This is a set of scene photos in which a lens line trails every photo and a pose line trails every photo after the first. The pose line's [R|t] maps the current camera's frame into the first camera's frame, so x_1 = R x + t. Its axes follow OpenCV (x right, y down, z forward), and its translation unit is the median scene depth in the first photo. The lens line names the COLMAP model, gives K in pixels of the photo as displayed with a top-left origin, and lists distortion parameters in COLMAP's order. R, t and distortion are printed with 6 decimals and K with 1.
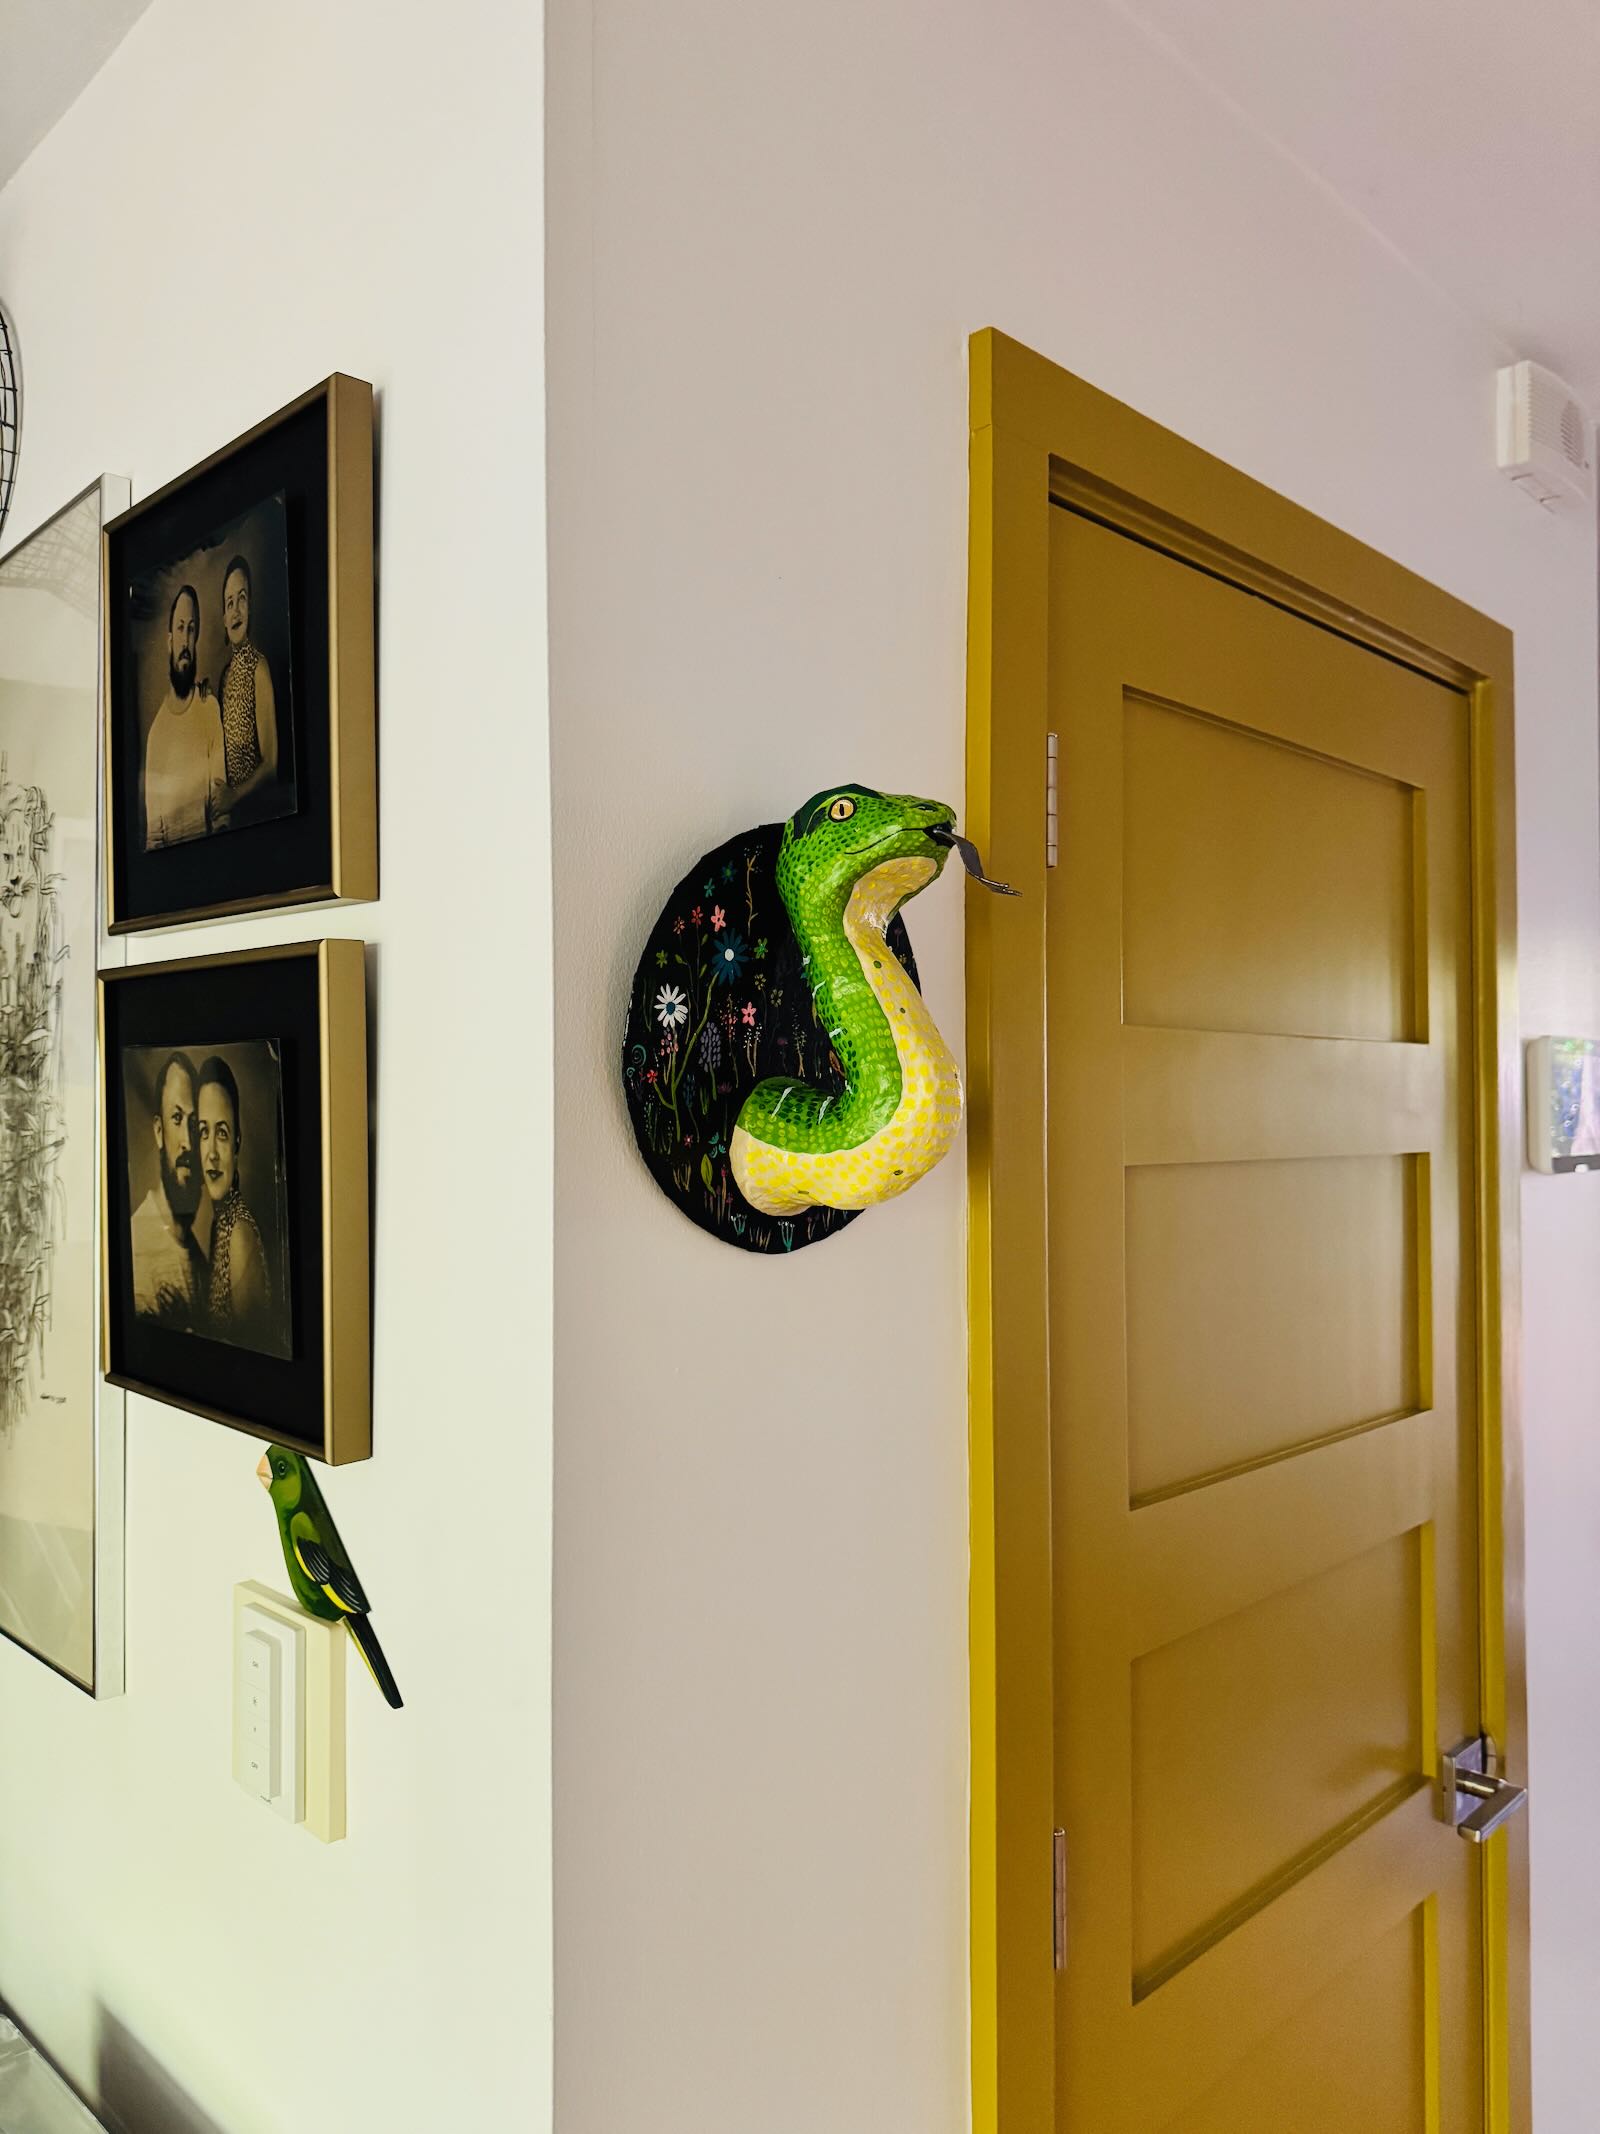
lens RADIAL K [[1526.8, 0, 798.2], [0, 1526.8, 1070.6], [0, 0, 1]] dist [0.177057, -0.413667]
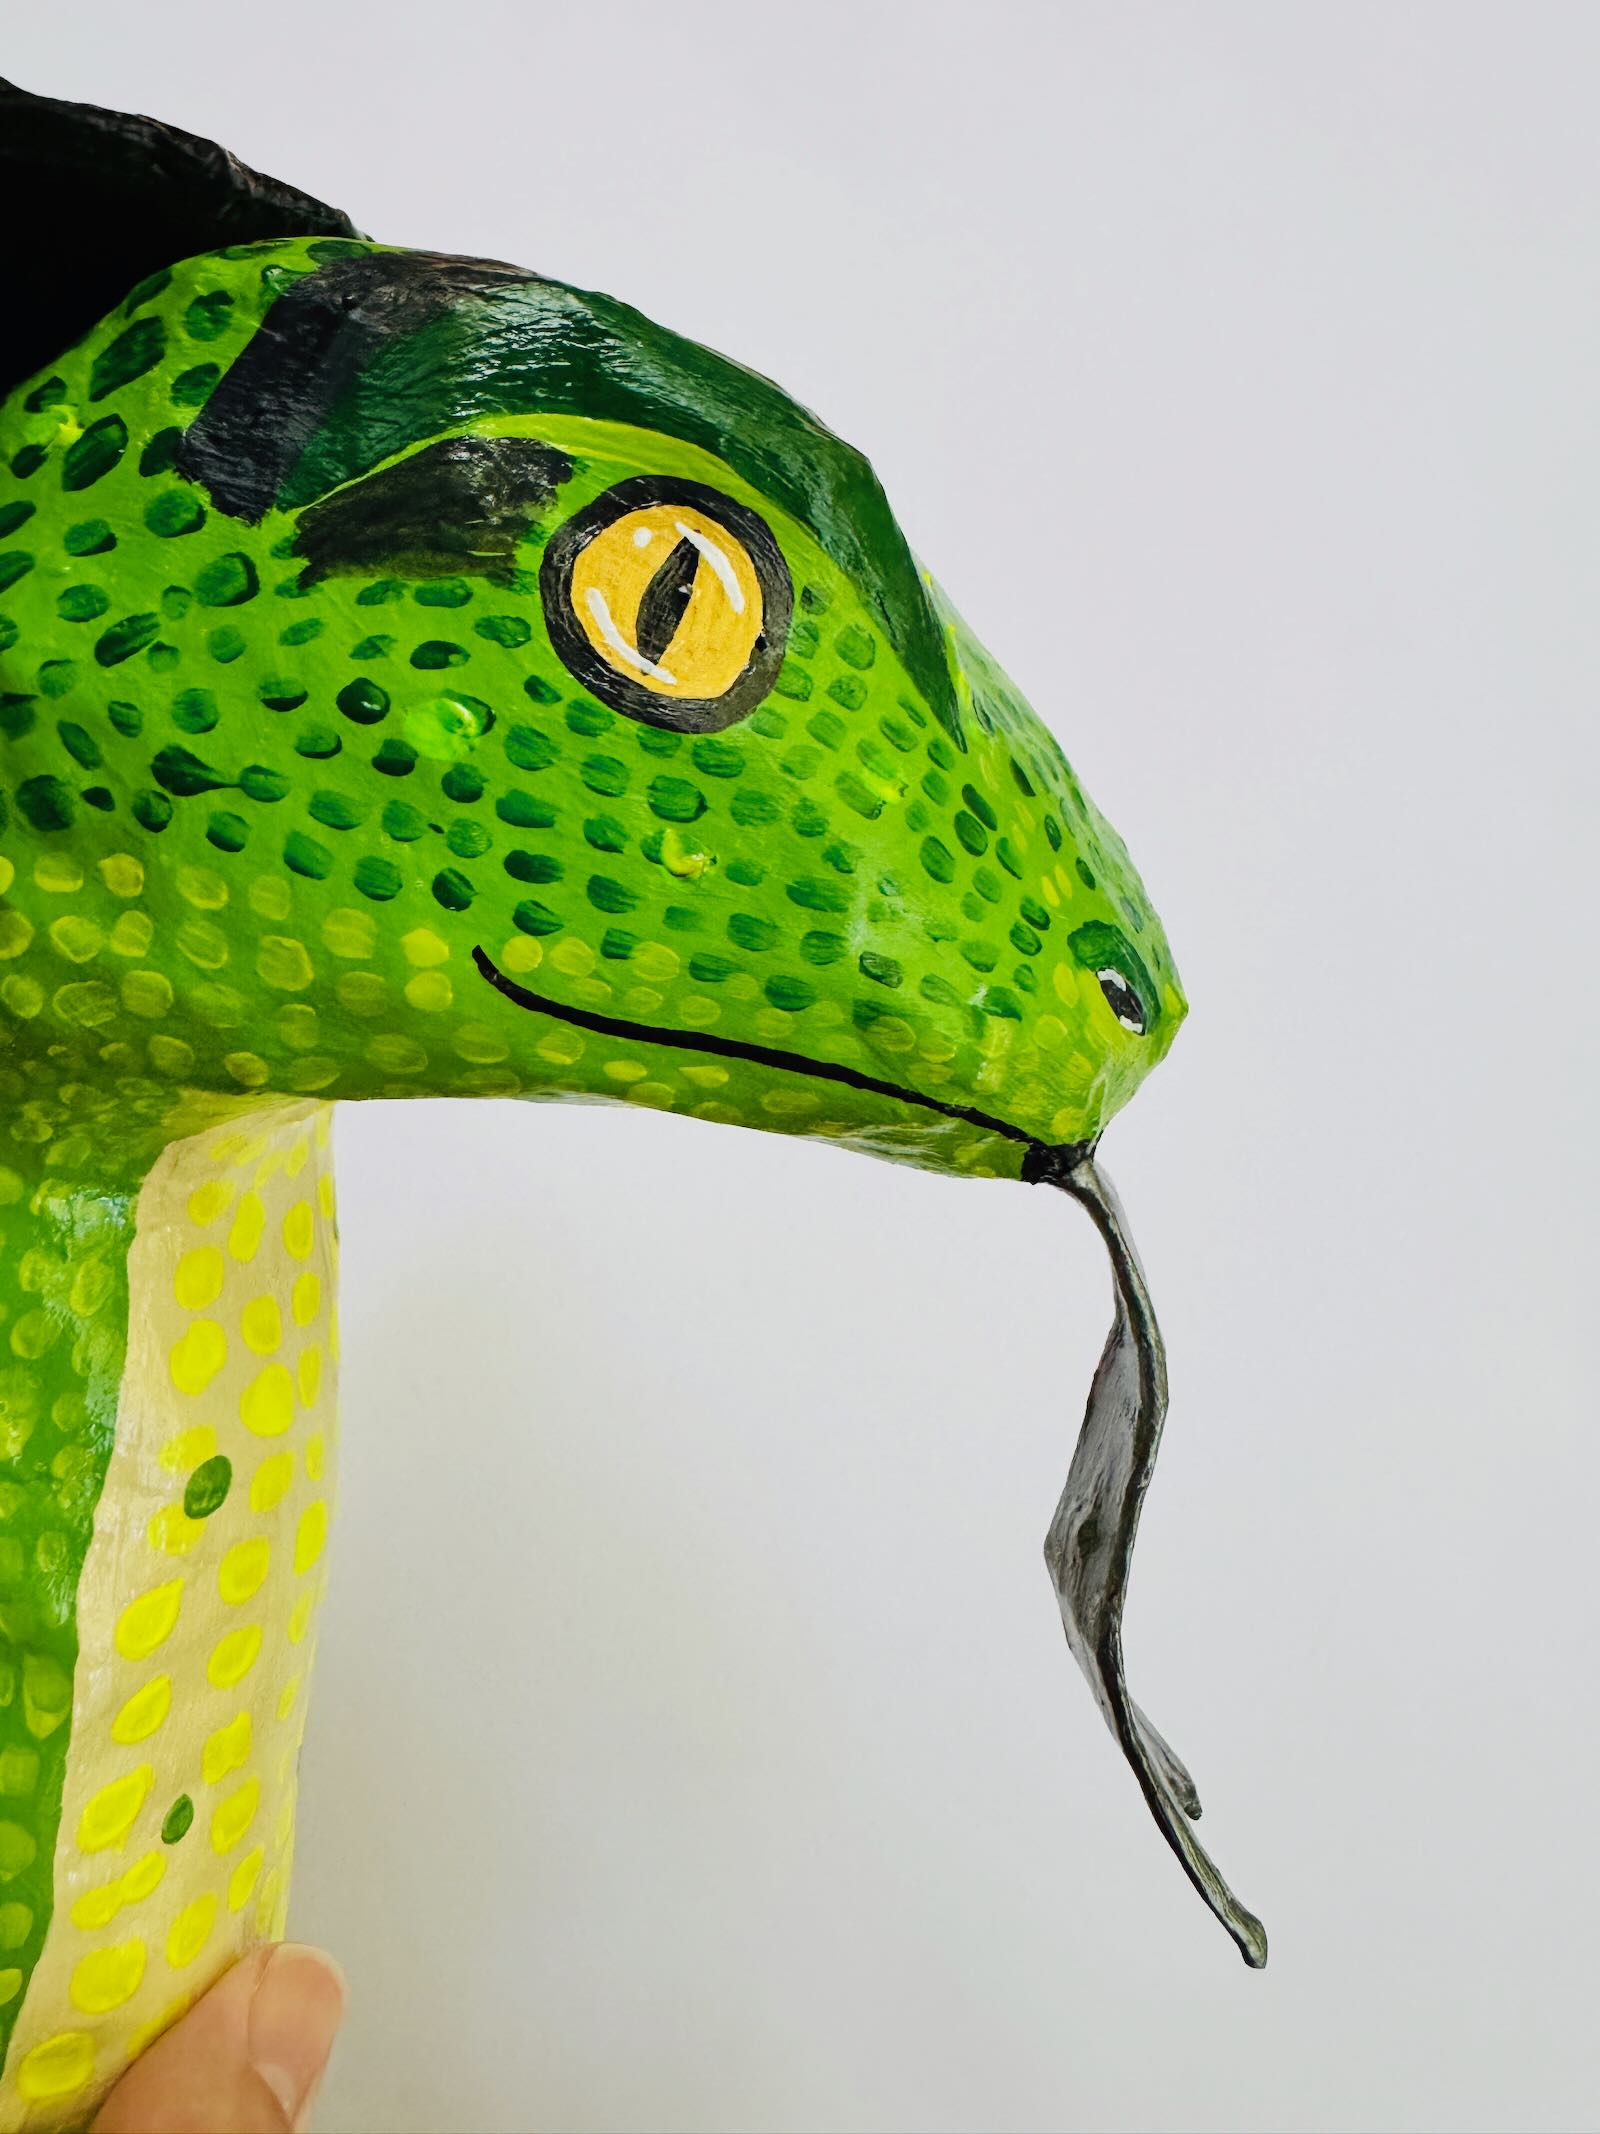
lens RADIAL K [[1521.0, 0, 803.2], [0, 1521.0, 909.5], [0, 0, 1]] dist [-0.004461, -0.004152]
pose [[0.683442, 0.445574, 0.578248, -0.021936], [-0.651793, 0.729175, 0.208494, -0.182606], [-0.328744, -0.519391, 0.788771, 0.884821]]
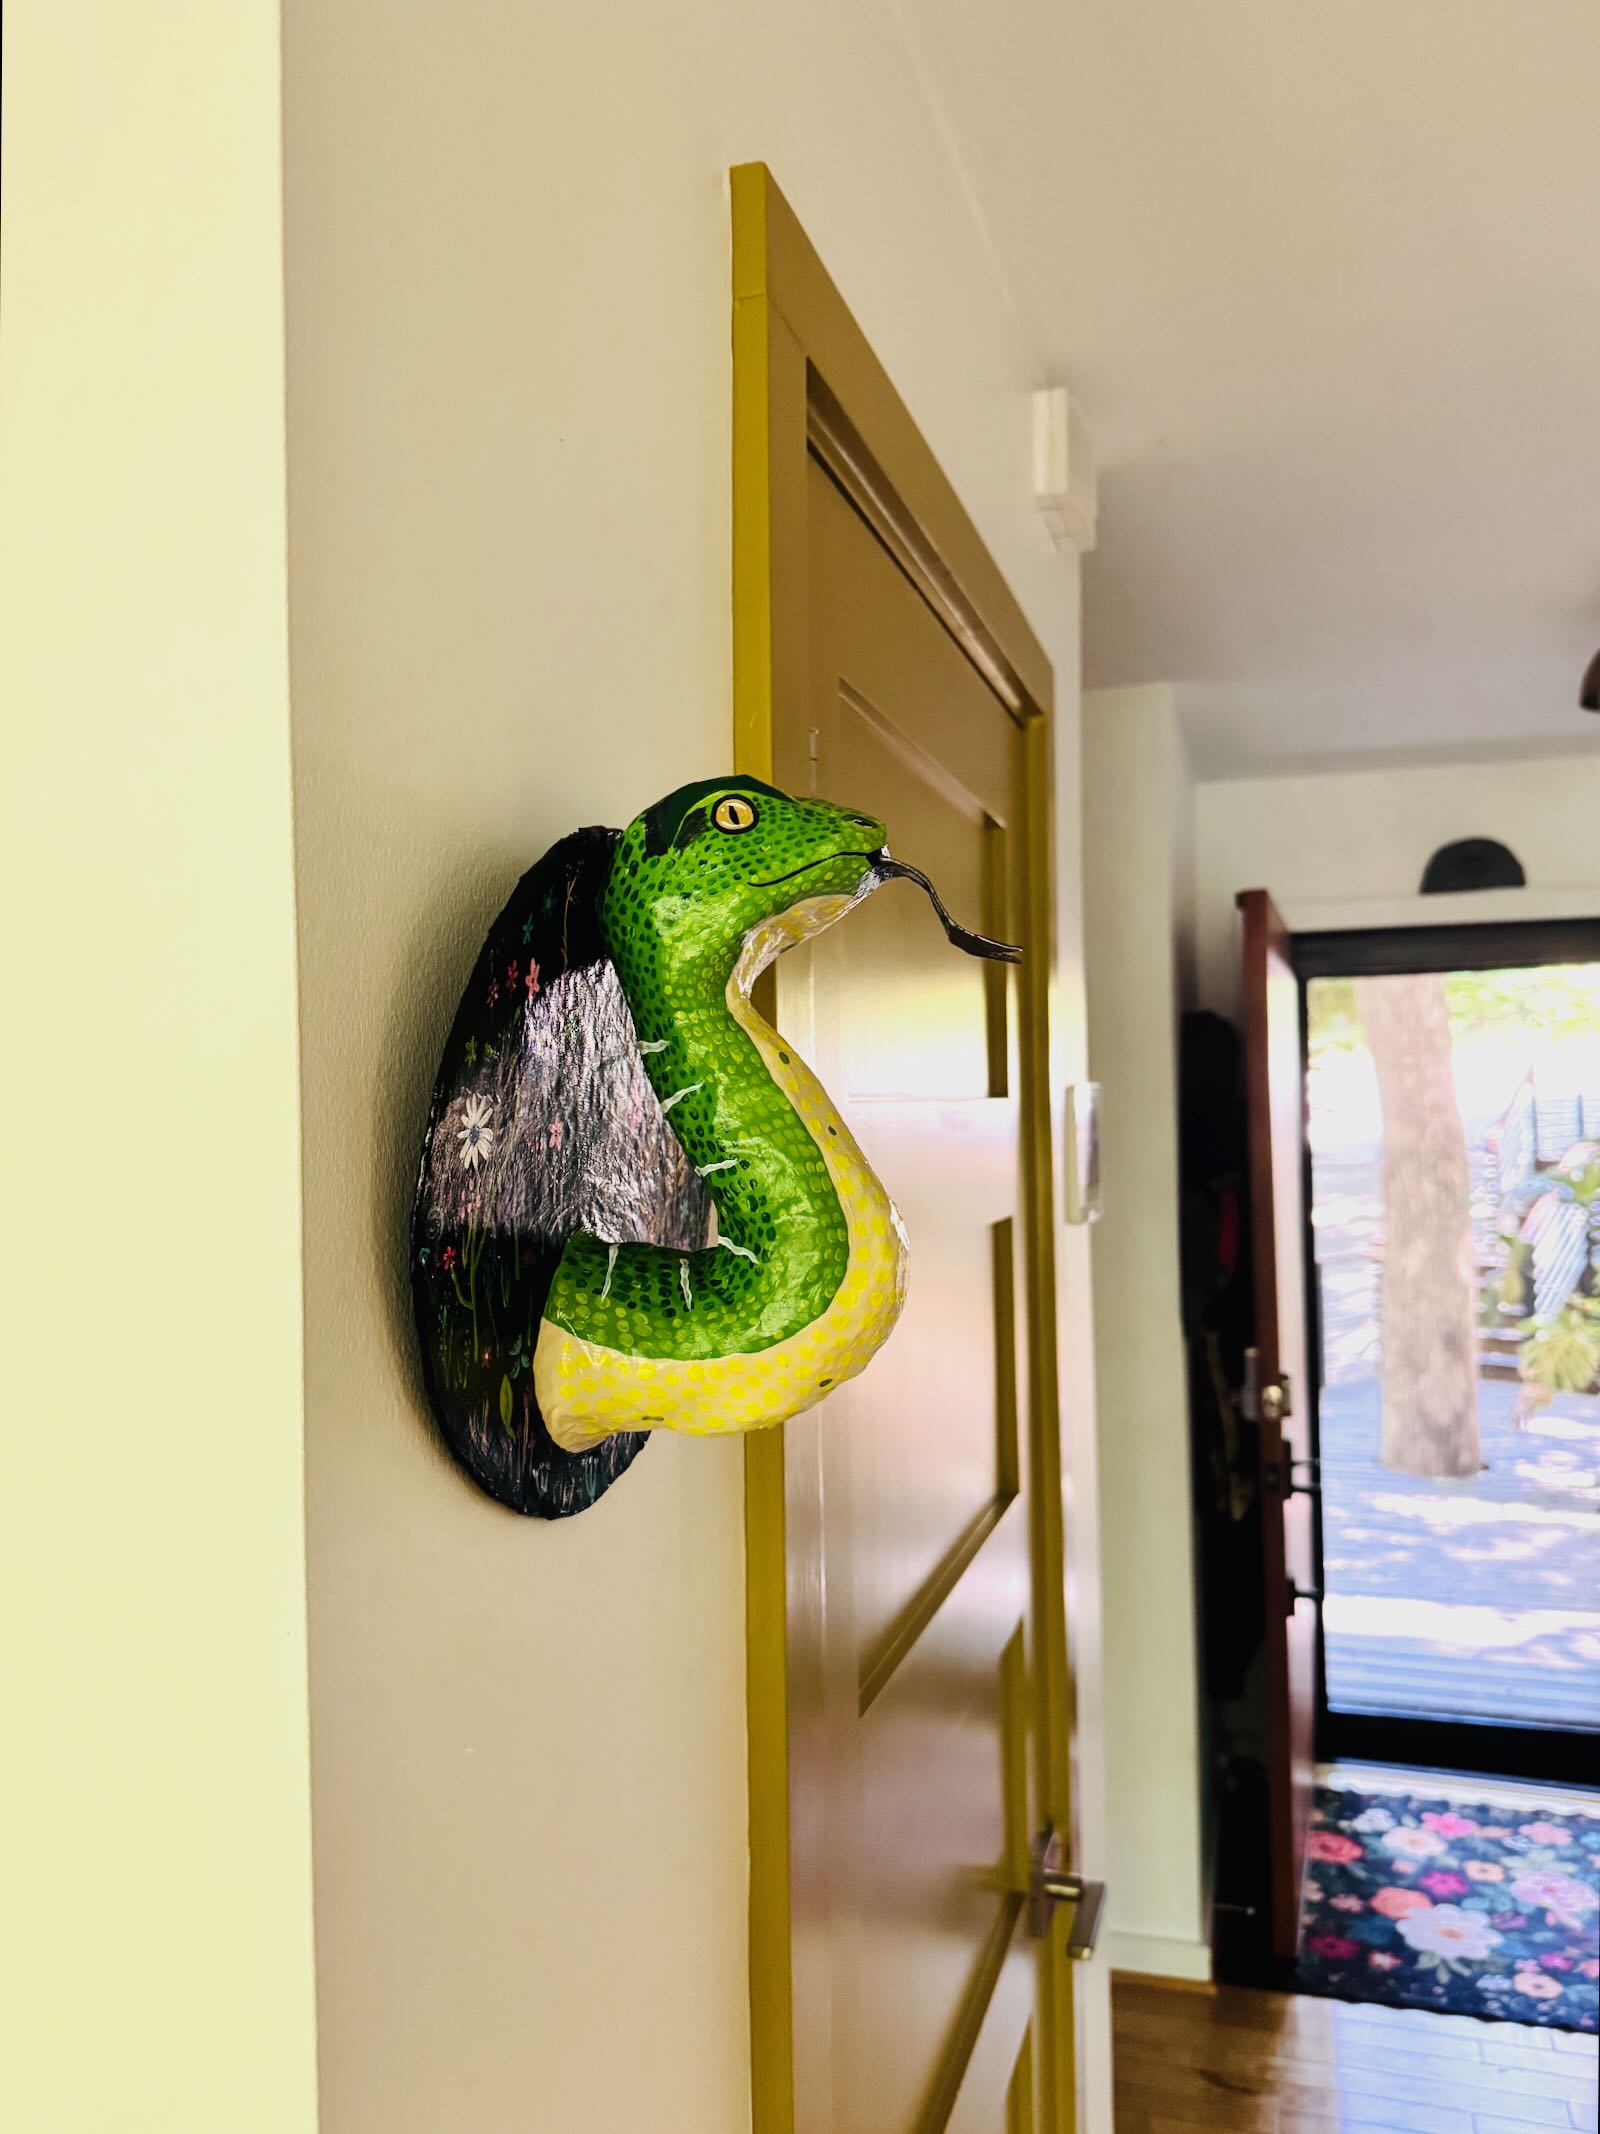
lens RADIAL K [[1526.8, 0, 798.2], [0, 1526.8, 1070.6], [0, 0, 1]] dist [0.177057, -0.413667]
pose [[0.892382, -0.003474, 0.451268, -0.232685], [0.005481, 0.999980, -0.003140, -0.061745], [-0.451248, 0.005276, 0.892383, 0.420124]]
